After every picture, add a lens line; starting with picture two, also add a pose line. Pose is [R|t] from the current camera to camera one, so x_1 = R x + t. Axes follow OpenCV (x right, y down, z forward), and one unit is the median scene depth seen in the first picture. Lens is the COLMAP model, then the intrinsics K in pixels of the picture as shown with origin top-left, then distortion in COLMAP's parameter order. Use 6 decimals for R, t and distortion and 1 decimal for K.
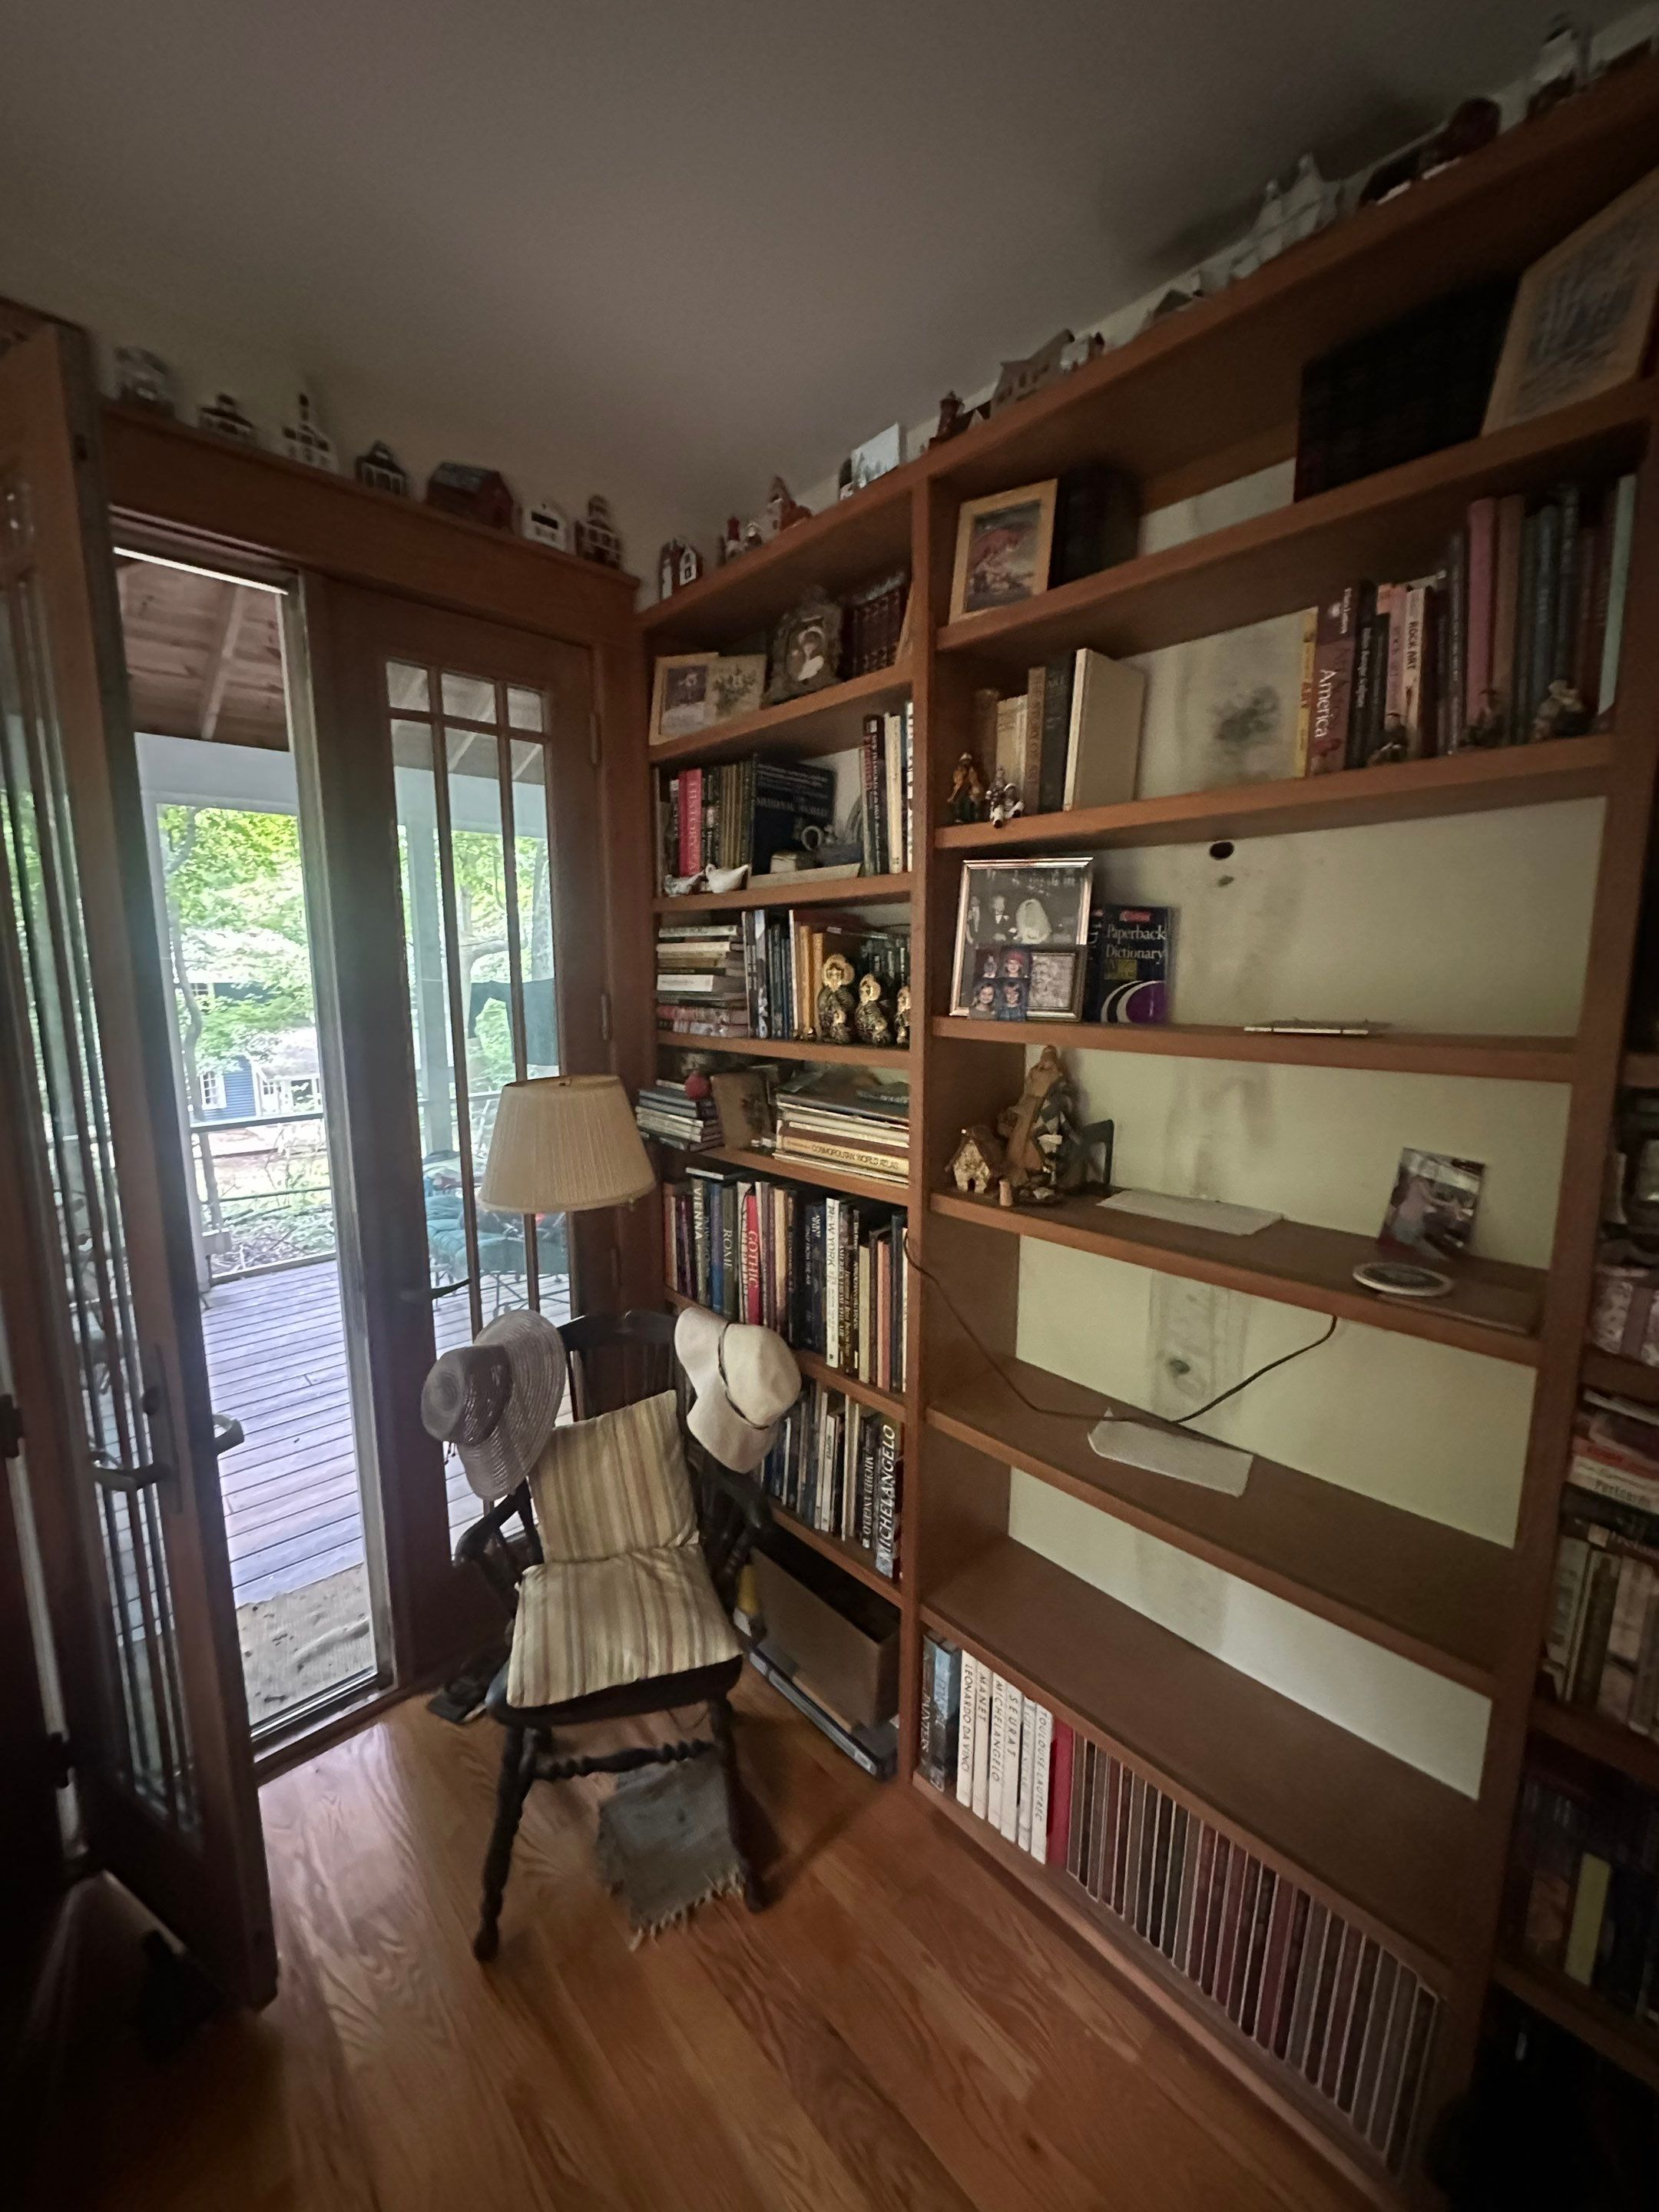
lens RADIAL K [[885.4, 0, 829.5], [0, 885.4, 1106.0], [0, 0, 1]] dist [-0.000053, 0.000336]
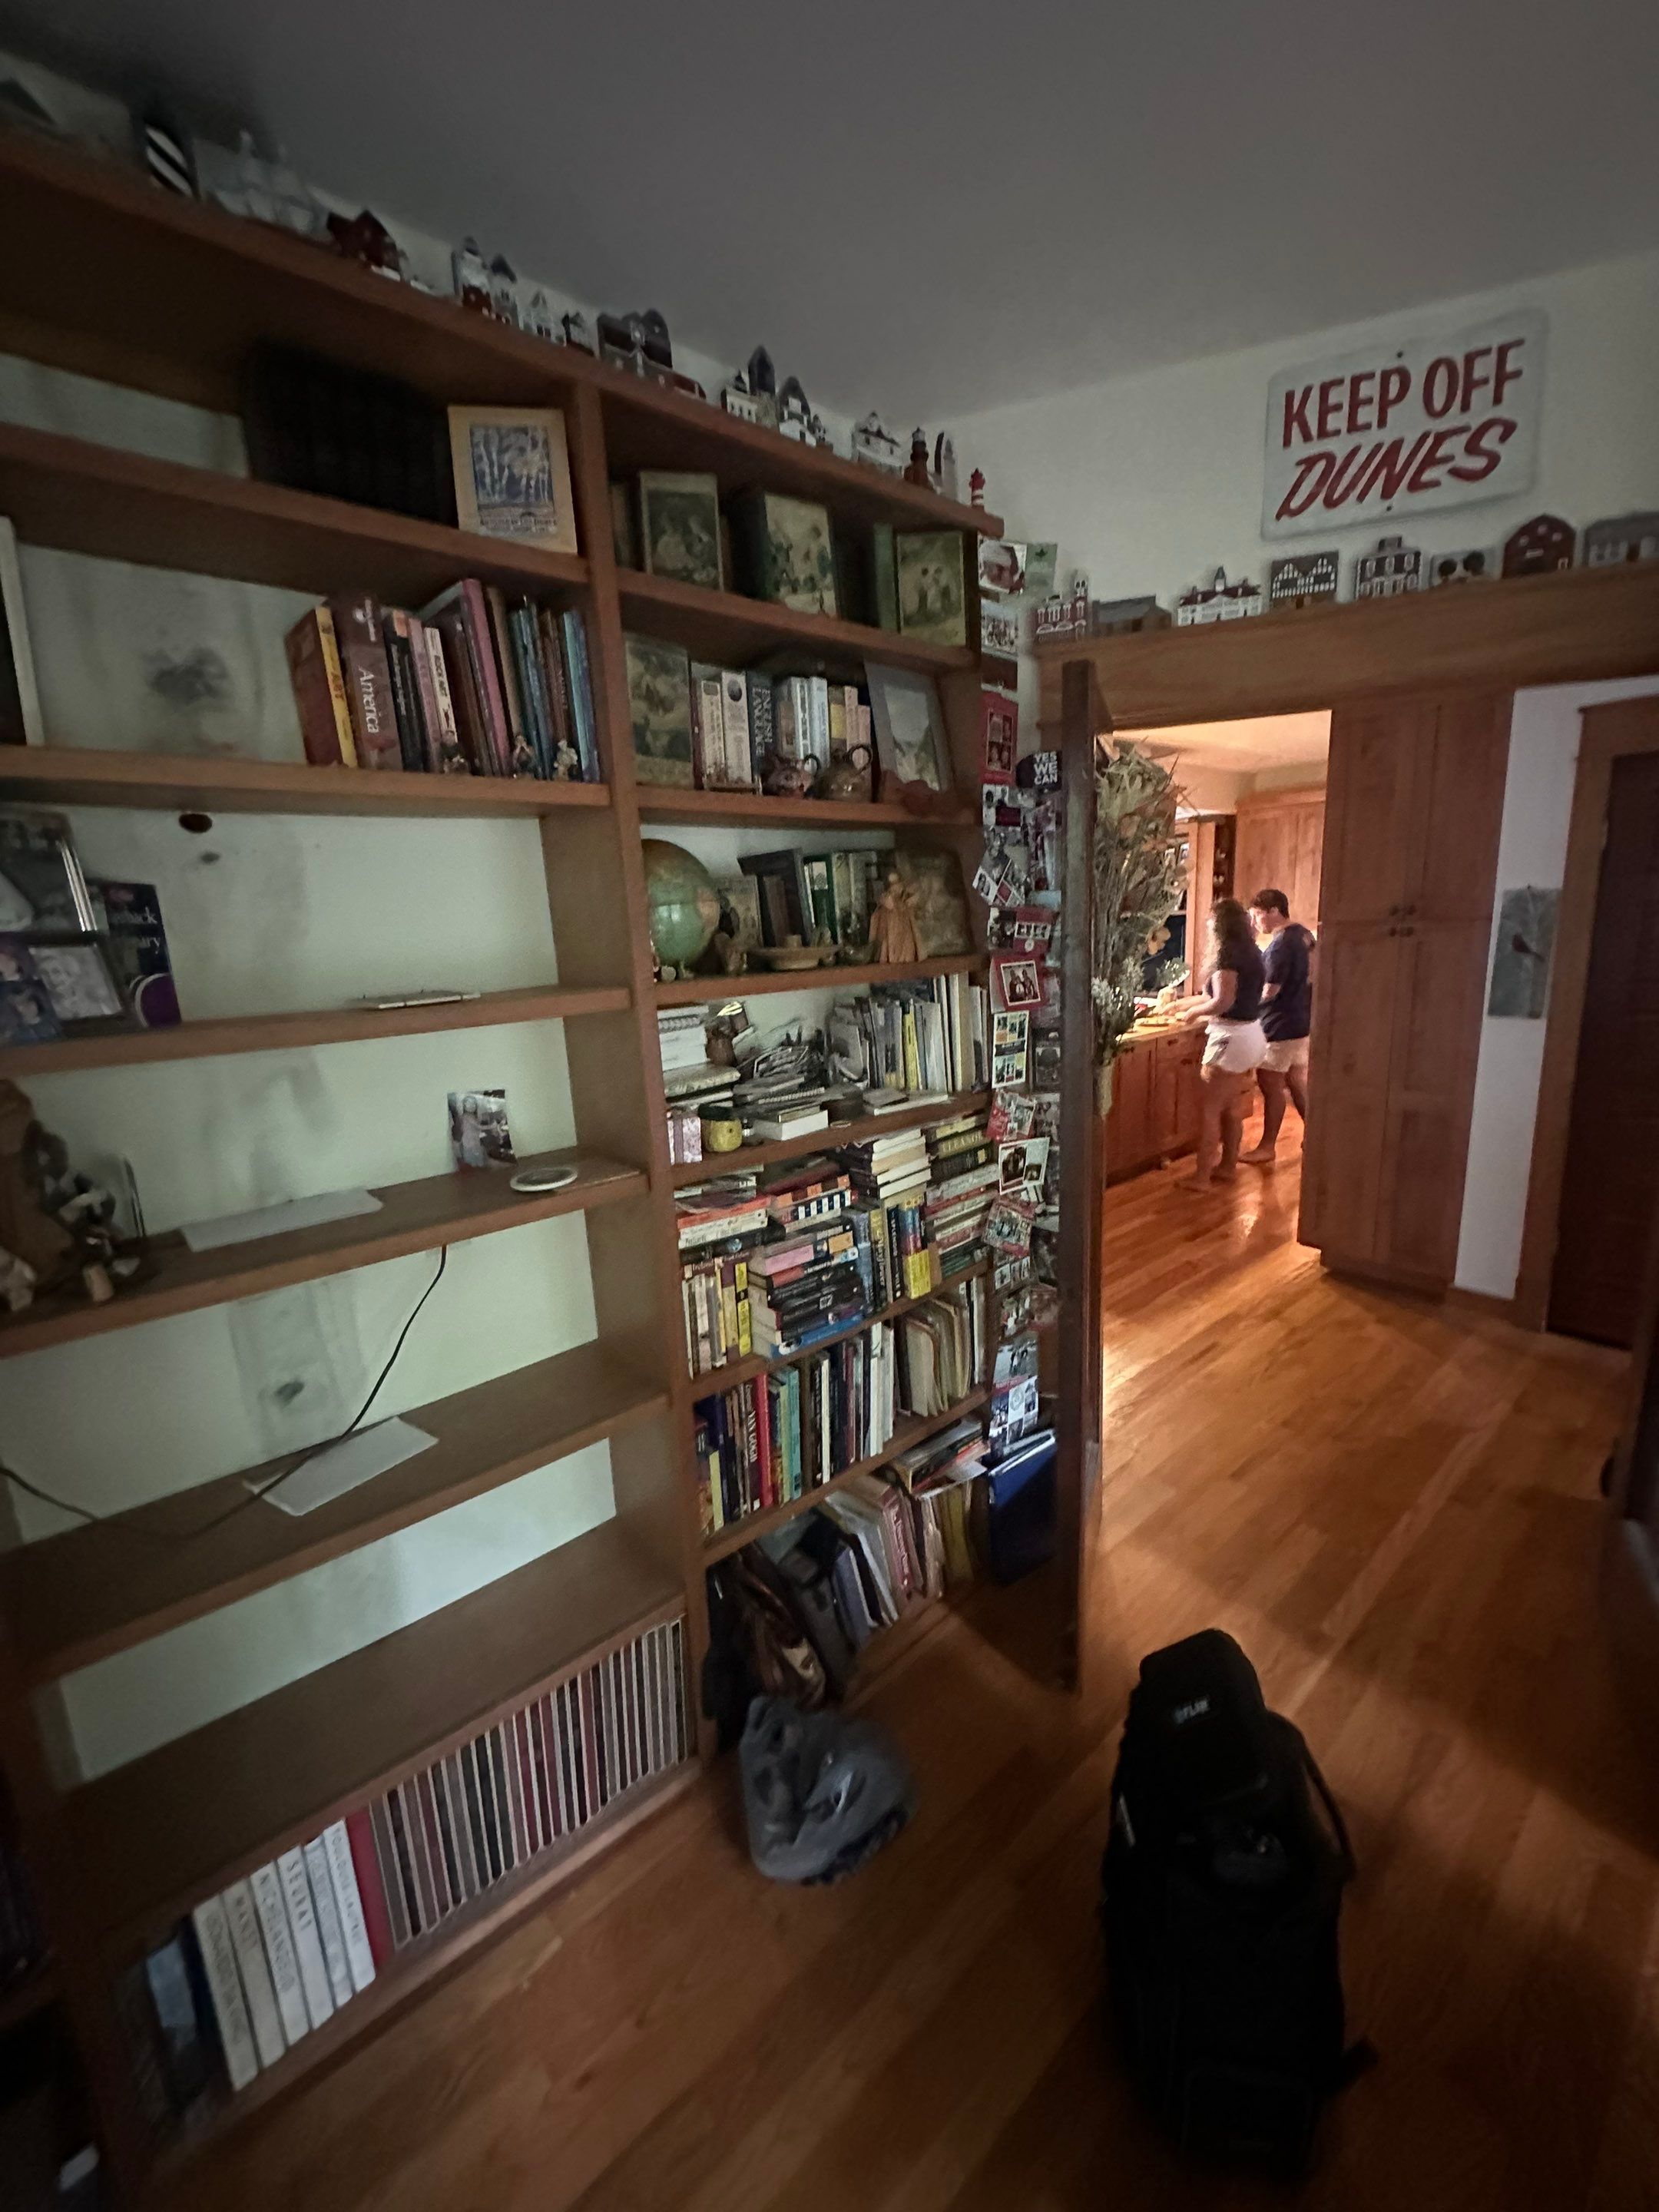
lens RADIAL K [[885.4, 0, 829.5], [0, 885.4, 1106.0], [0, 0, 1]] dist [-0.000053, 0.000336]
pose [[0.043430, -0.209677, 0.976806, -0.422930], [0.201980, 0.959381, 0.196957, -0.056903], [-0.978426, 0.188741, 0.084016, 0.327356]]
